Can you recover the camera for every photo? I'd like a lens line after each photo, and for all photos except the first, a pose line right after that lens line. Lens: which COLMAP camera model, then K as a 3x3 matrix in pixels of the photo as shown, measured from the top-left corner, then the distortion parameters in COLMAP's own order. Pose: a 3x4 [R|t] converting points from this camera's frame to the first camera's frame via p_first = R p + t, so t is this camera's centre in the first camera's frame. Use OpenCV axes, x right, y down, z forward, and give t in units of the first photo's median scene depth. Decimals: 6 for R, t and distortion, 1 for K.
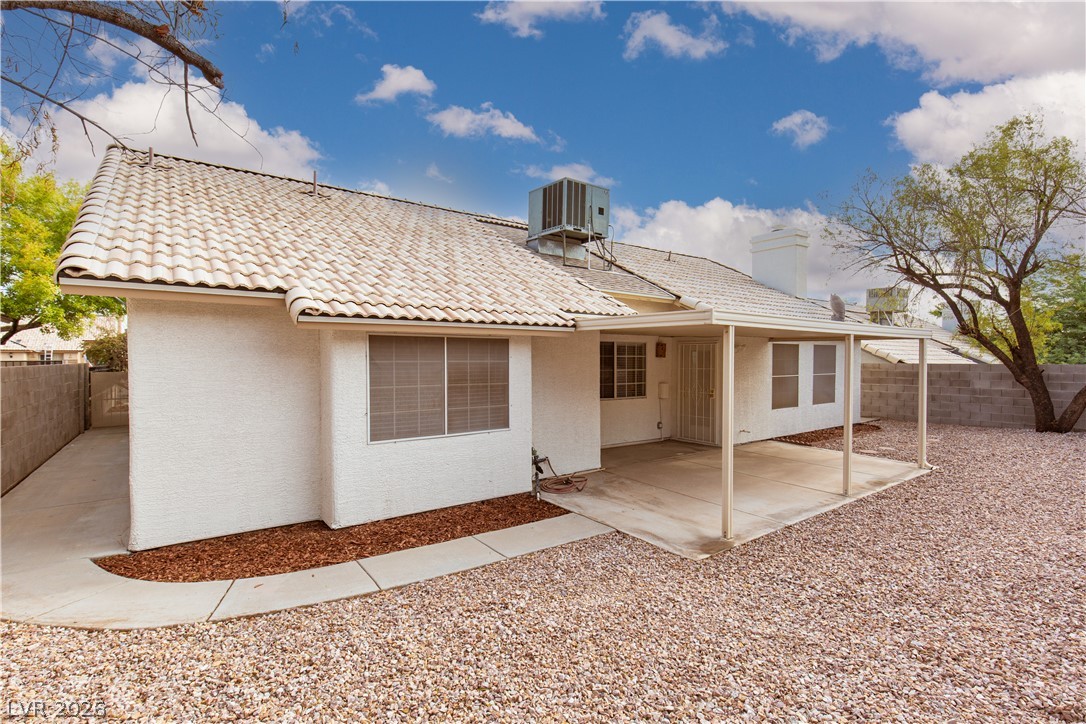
lens RADIAL K [[506.6, 0, 543.0], [0, 506.6, 362.0], [0, 0, 1]] dist [-0.000087, -0.000021]
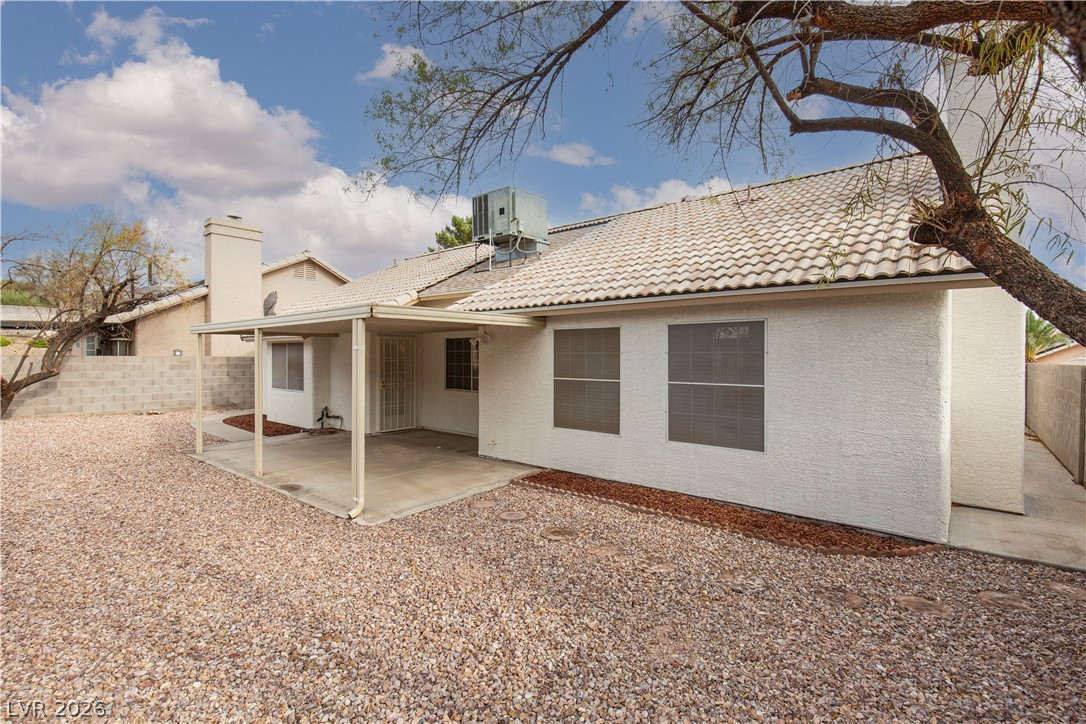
lens RADIAL K [[494.8, 0, 543.0], [0, 494.8, 362.0], [0, 0, 1]] dist [0.000757, 0.000072]
pose [[0.236667, 0.009244, -0.971547, 1.850877], [-0.012169, 0.999905, 0.006549, 0.003654], [0.971515, 0.010273, 0.236756, 1.399360]]
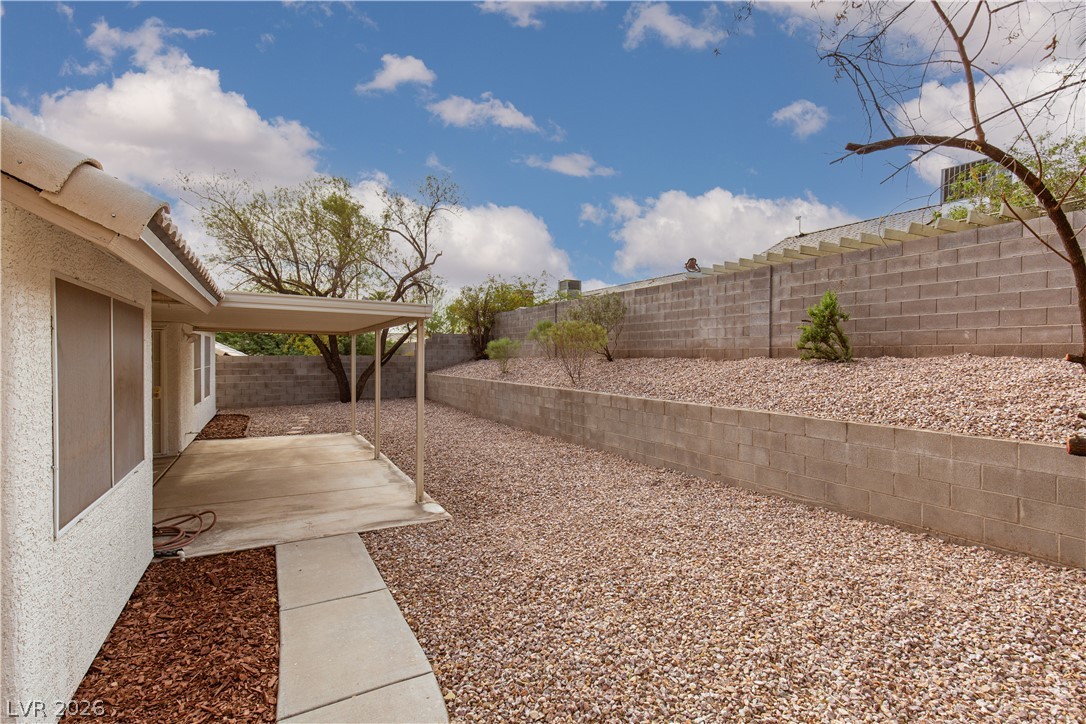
lens RADIAL K [[494.8, 0, 543.0], [0, 494.8, 362.0], [0, 0, 1]] dist [0.000757, 0.000072]
pose [[0.126476, -0.015730, 0.991845, -0.577497], [0.006250, 0.999867, 0.015060, 0.009215], [-0.991950, 0.004294, 0.126557, 0.458445]]
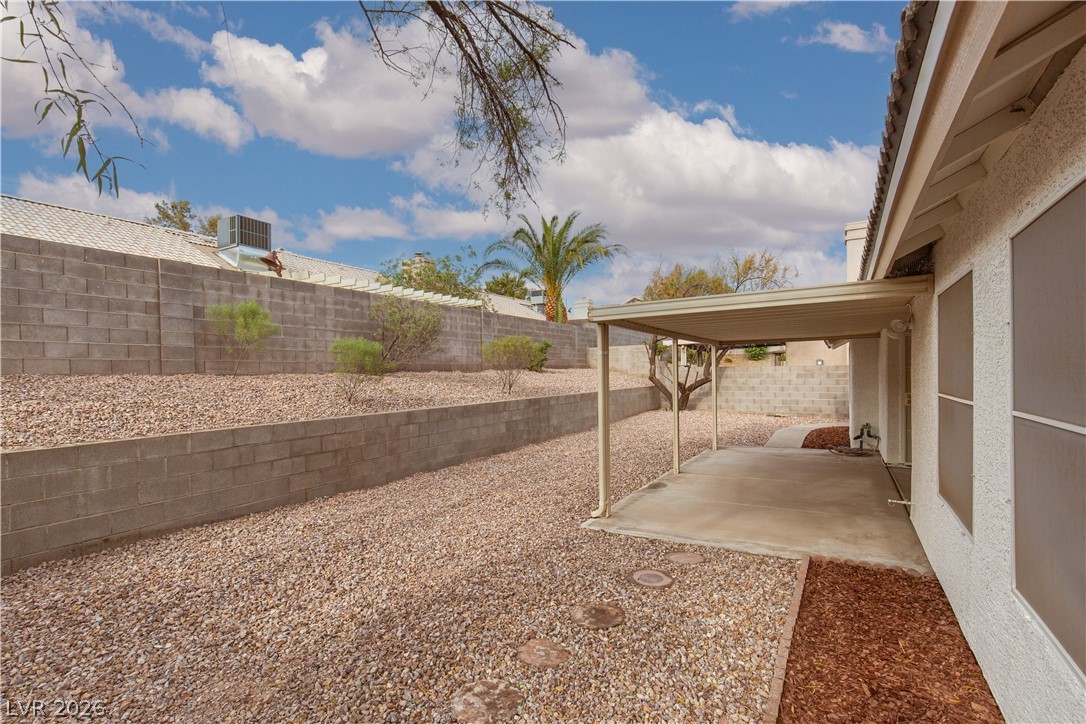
lens RADIAL K [[491.3, 0, 547.7], [0, 491.3, 381.2], [0, 0, 1]] dist [-0.000309, -0.000003]
pose [[-0.922230, 0.017594, -0.386242, 1.380635], [0.007885, 0.999612, 0.026708, 0.014568], [0.386562, 0.021585, -0.922011, 2.028273]]
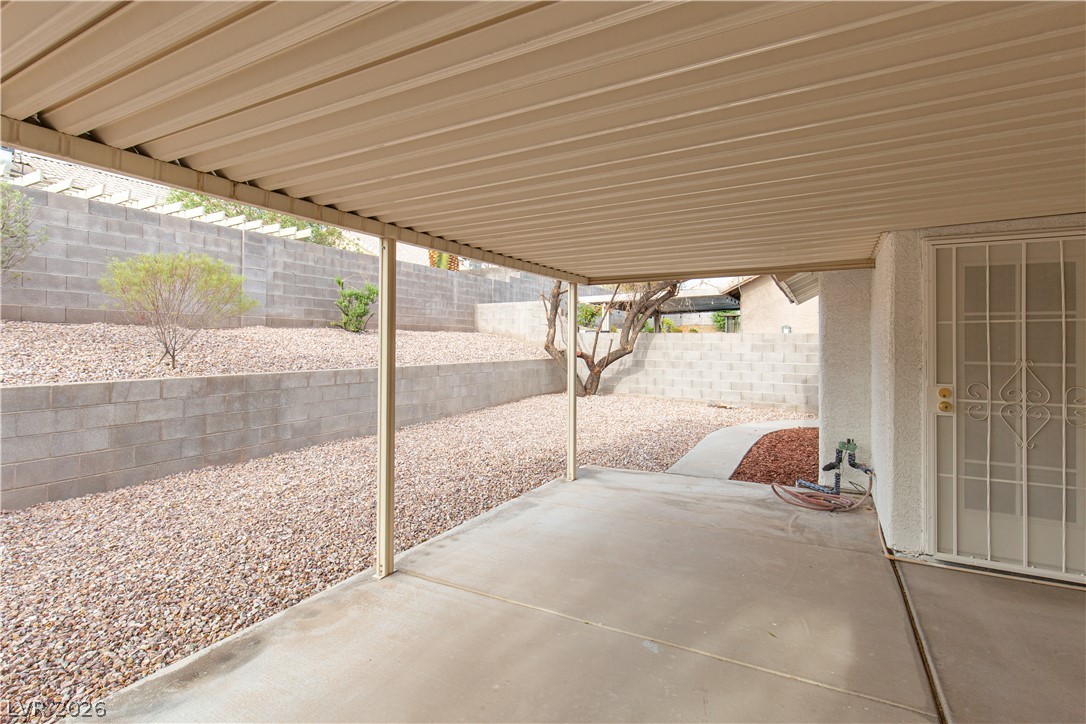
lens RADIAL K [[516.7, 0, 549.7], [0, 516.7, 337.7], [0, 0, 1]] dist [0.001316, 0.000065]
pose [[-0.903570, -0.014569, -0.428193, 0.702753], [-0.015452, 0.999880, -0.001414, 0.039098], [0.428162, 0.005339, -0.903686, 1.573027]]
